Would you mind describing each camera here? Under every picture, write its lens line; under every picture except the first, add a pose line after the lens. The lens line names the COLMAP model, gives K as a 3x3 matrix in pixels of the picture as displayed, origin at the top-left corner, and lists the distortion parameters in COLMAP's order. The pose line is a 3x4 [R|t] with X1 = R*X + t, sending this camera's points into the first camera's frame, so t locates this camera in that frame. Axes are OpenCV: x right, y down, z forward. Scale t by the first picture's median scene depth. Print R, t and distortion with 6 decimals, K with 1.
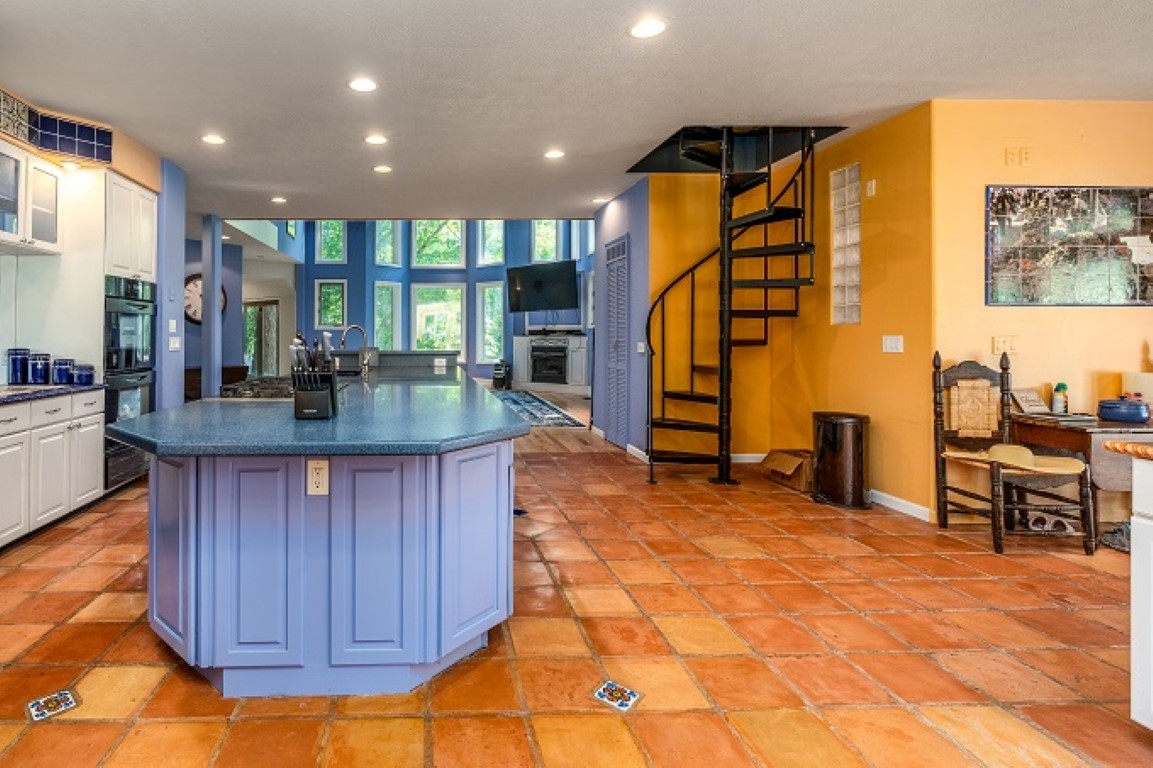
lens RADIAL K [[543.1, 0, 489.7], [0, 543.1, 334.4], [0, 0, 1]] dist [-0.001993, 0.000169]
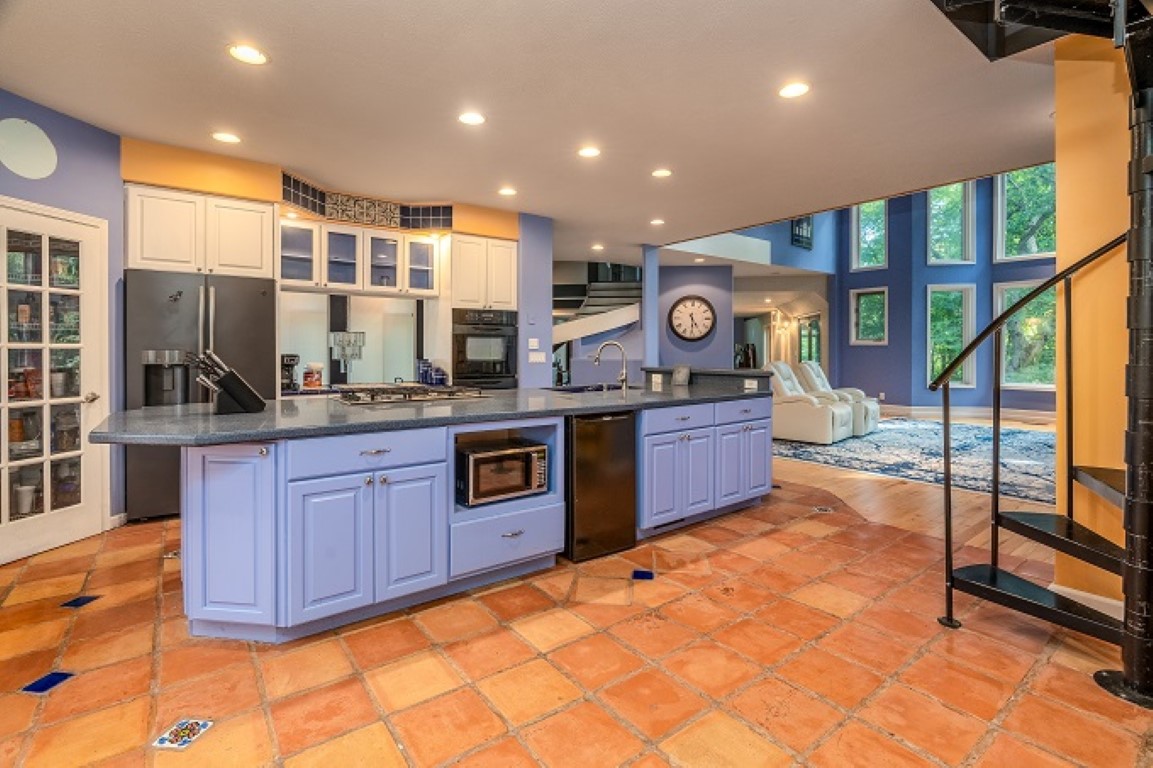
lens RADIAL K [[543.1, 0, 583.5], [0, 543.1, 349.0], [0, 0, 1]] dist [-0.001993, 0.000169]
pose [[0.574285, 0.000397, -0.818656, 0.646601], [-0.002494, 0.999996, -0.001265, -0.002124], [0.818652, 0.002768, 0.574283, 0.472062]]
